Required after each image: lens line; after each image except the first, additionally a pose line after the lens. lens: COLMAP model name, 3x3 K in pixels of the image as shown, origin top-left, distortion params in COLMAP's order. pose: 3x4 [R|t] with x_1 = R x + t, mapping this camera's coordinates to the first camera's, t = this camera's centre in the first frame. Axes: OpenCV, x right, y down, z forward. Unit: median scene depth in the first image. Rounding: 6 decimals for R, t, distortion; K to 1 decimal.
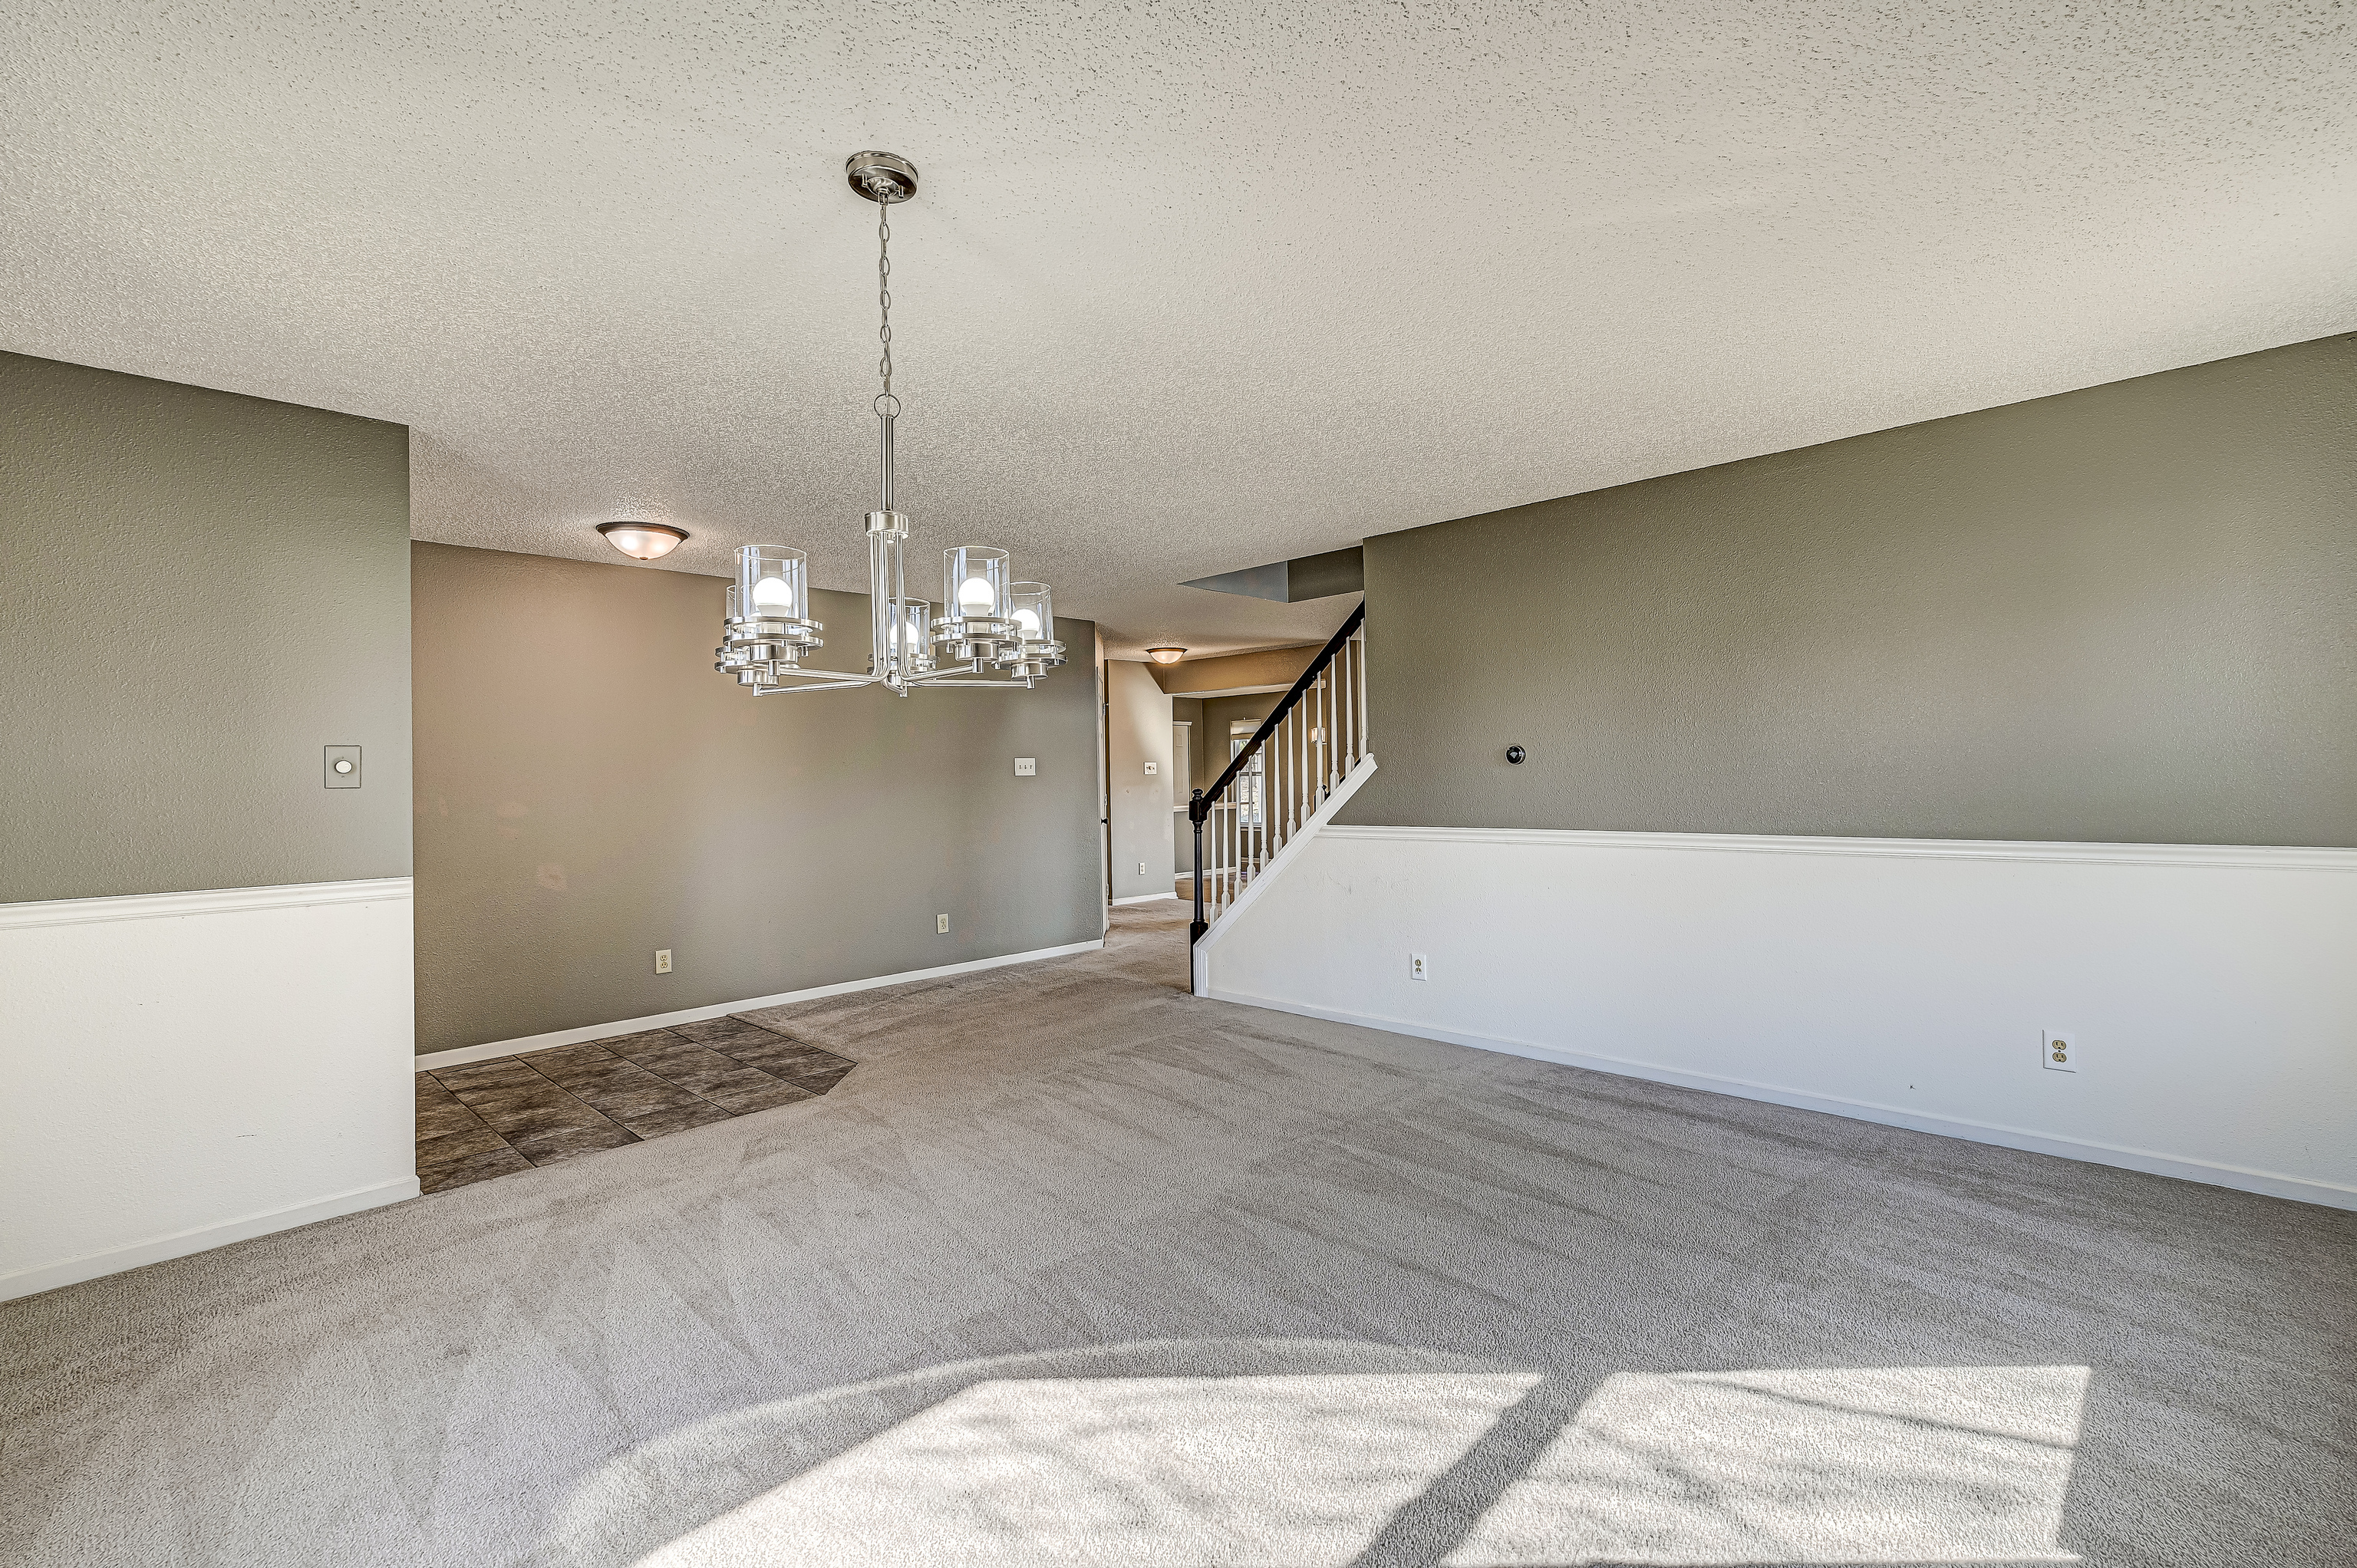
lens RADIAL K [[1025.6, 0, 1225.6], [0, 1025.6, 772.4], [0, 0, 1]] dist [0.001875, 0.000949]
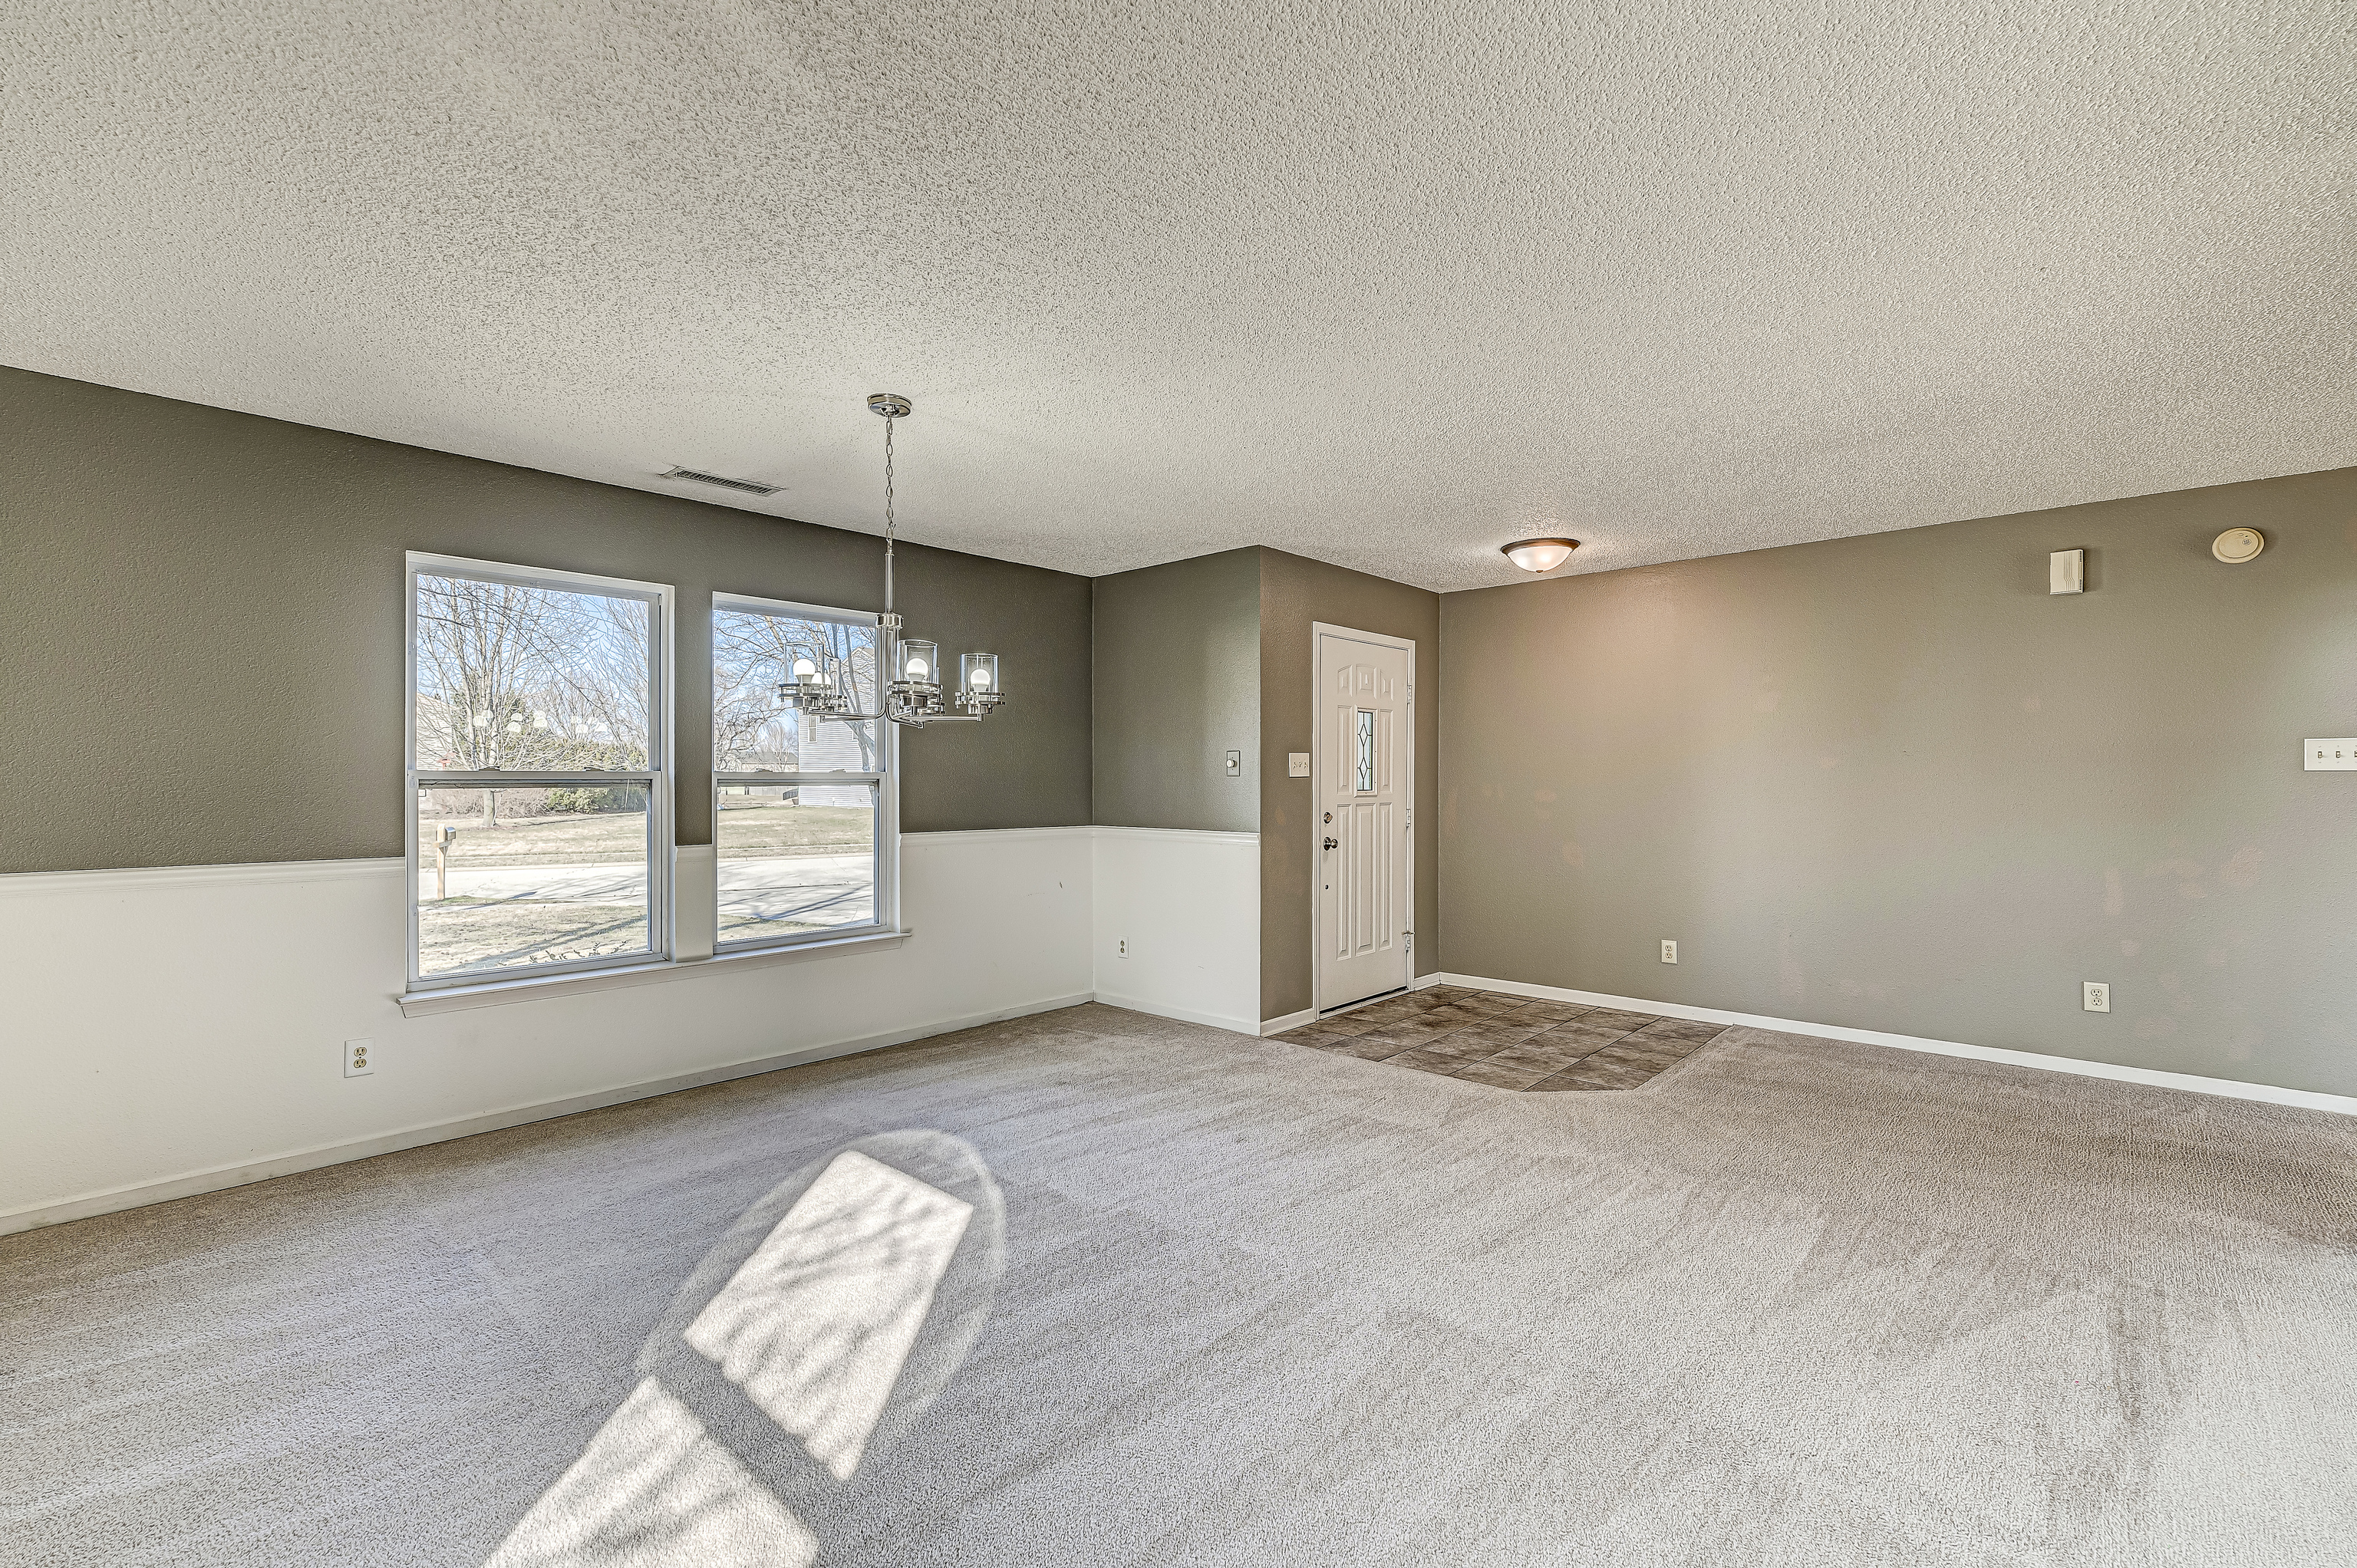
lens RADIAL K [[1025.6, 0, 1158.8], [0, 1025.6, 786.4], [0, 0, 1]] dist [0.001875, 0.000949]
pose [[-0.011949, 0.024992, -0.999616, 0.789465], [0.004989, 0.999677, 0.024934, -0.009729], [0.999916, -0.004689, -0.012070, 0.876372]]
